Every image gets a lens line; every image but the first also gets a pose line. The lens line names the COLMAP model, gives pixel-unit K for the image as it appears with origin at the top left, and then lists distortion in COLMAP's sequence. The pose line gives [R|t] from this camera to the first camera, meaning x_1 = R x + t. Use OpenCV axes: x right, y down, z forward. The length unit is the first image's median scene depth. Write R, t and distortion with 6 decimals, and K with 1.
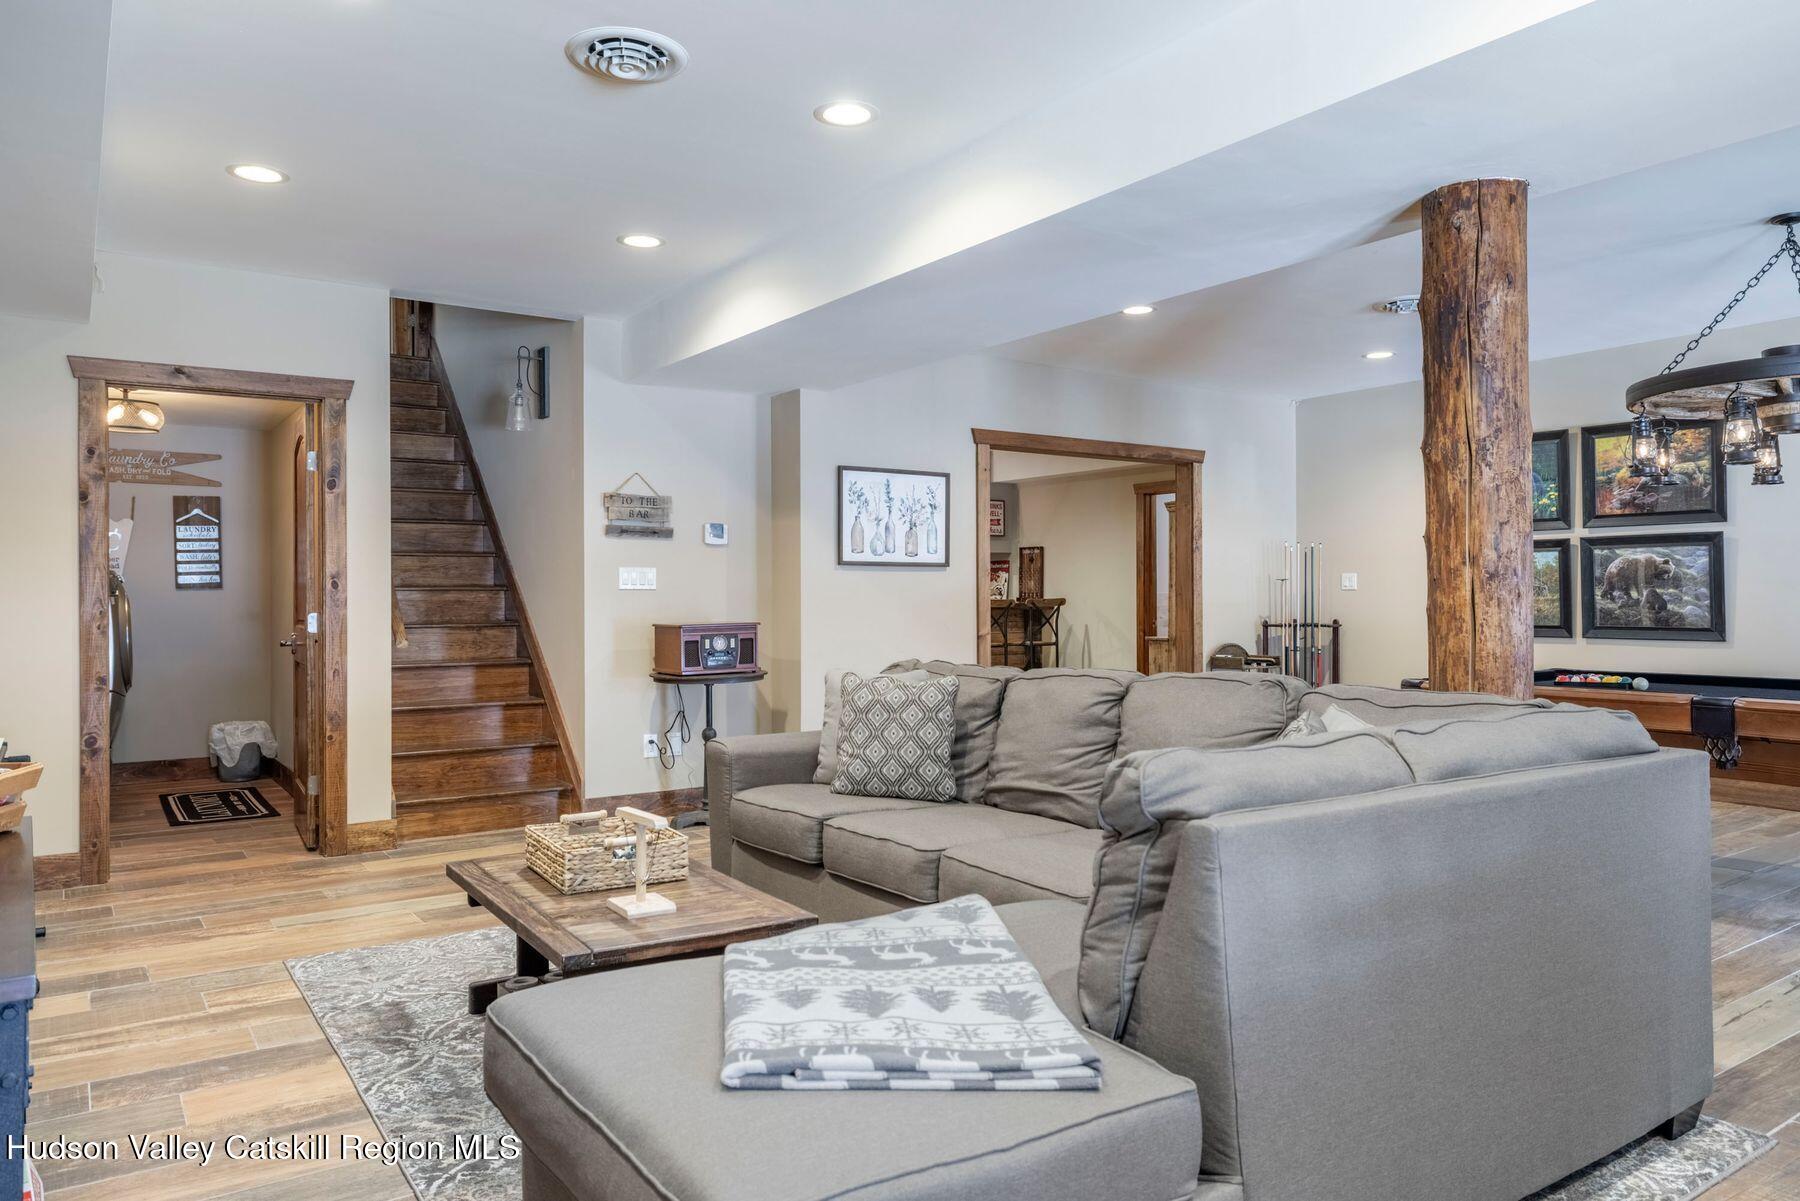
lens RADIAL K [[1210.5, 0, 900.2], [0, 1210.5, 595.7], [0, 0, 1]] dist [0.000077, -0.000018]
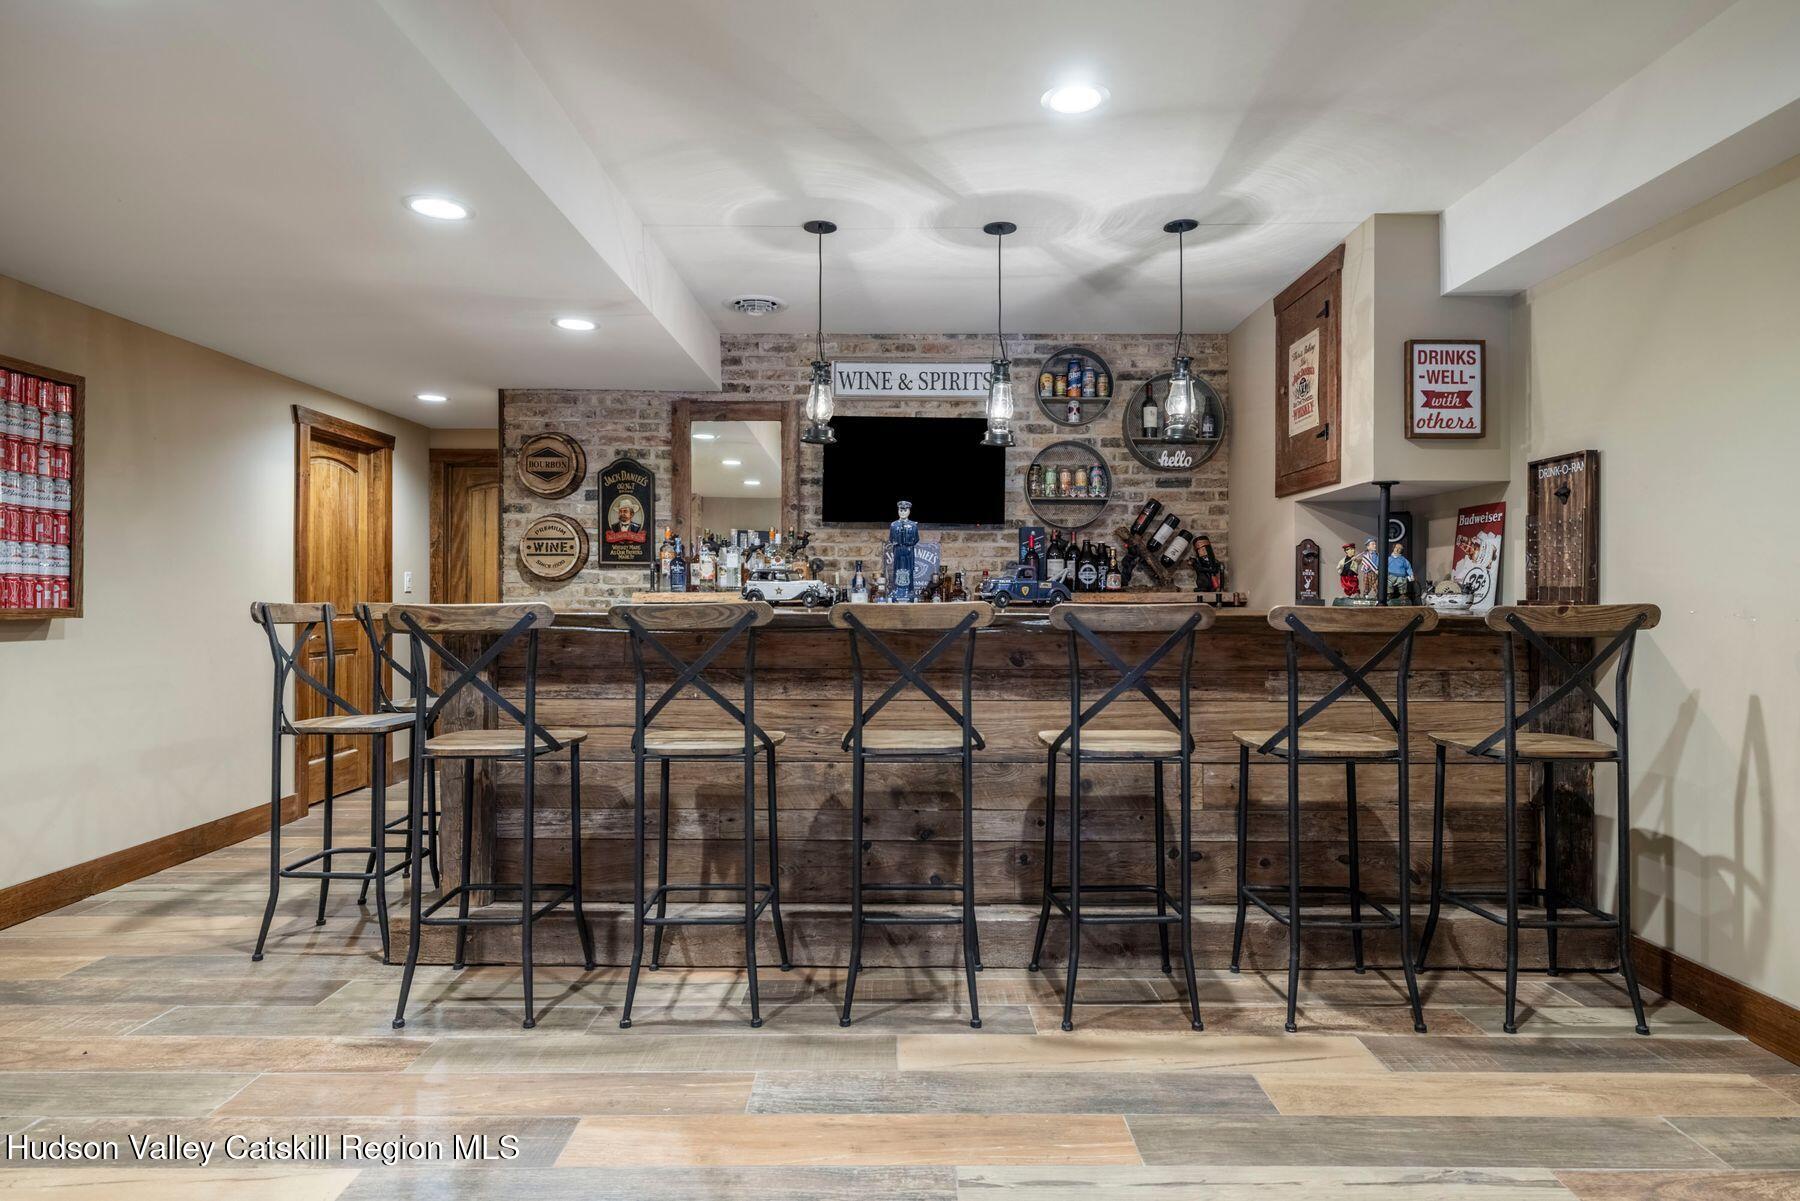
lens RADIAL K [[1005.7, 0, 903.3], [0, 1005.7, 599.4], [0, 0, 1]] dist [0.001388, -0.000045]
pose [[0.830813, 0.003414, -0.556541, 0.112093], [-0.000840, 0.999988, 0.004882, -0.000021], [0.556551, -0.003588, 0.830805, 0.651732]]
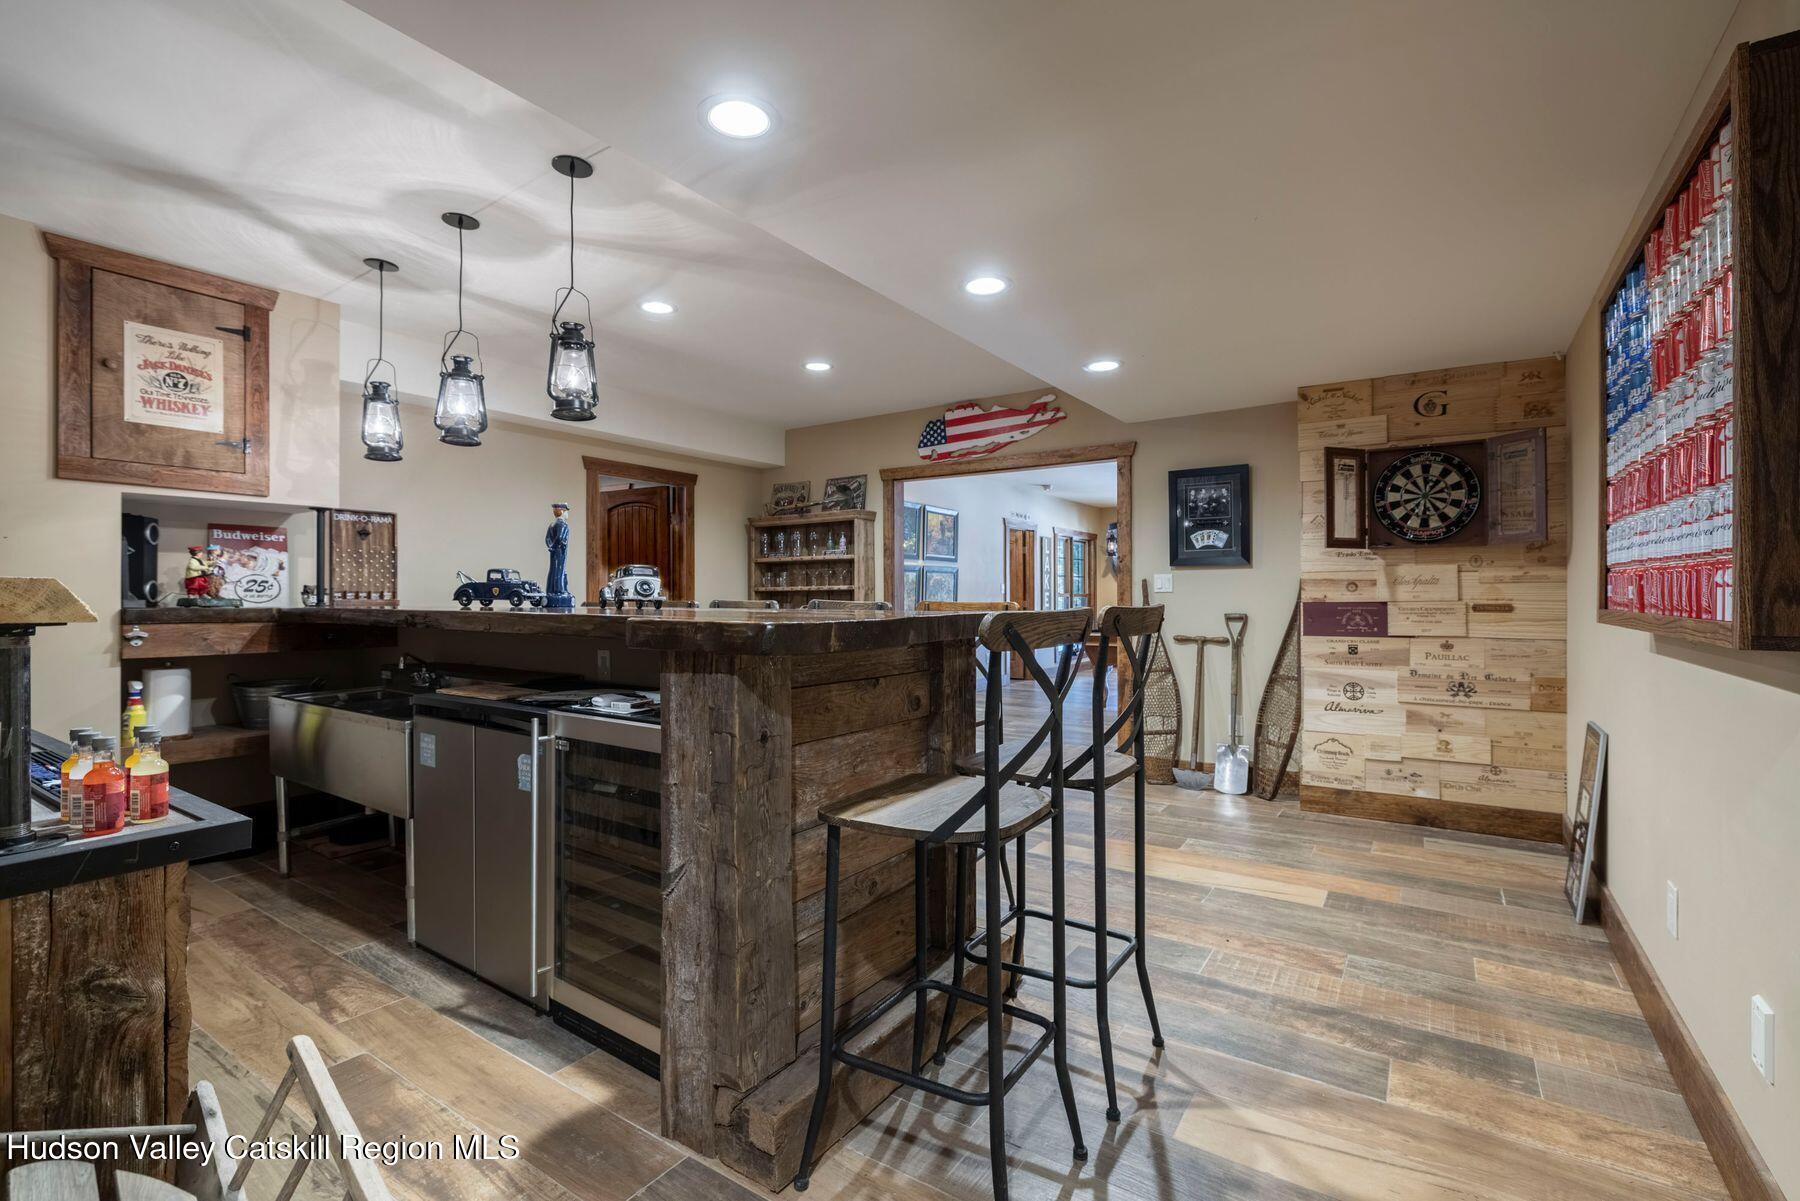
lens RADIAL K [[791.3, 0, 902.4], [0, 791.3, 596.1], [0, 0, 1]] dist [0.000099, 0.000014]
pose [[-0.364945, 0.003030, 0.931024, -0.326843], [-0.000922, 0.999993, -0.003616, 0.000915], [-0.931029, -0.002178, -0.364940, 0.900568]]
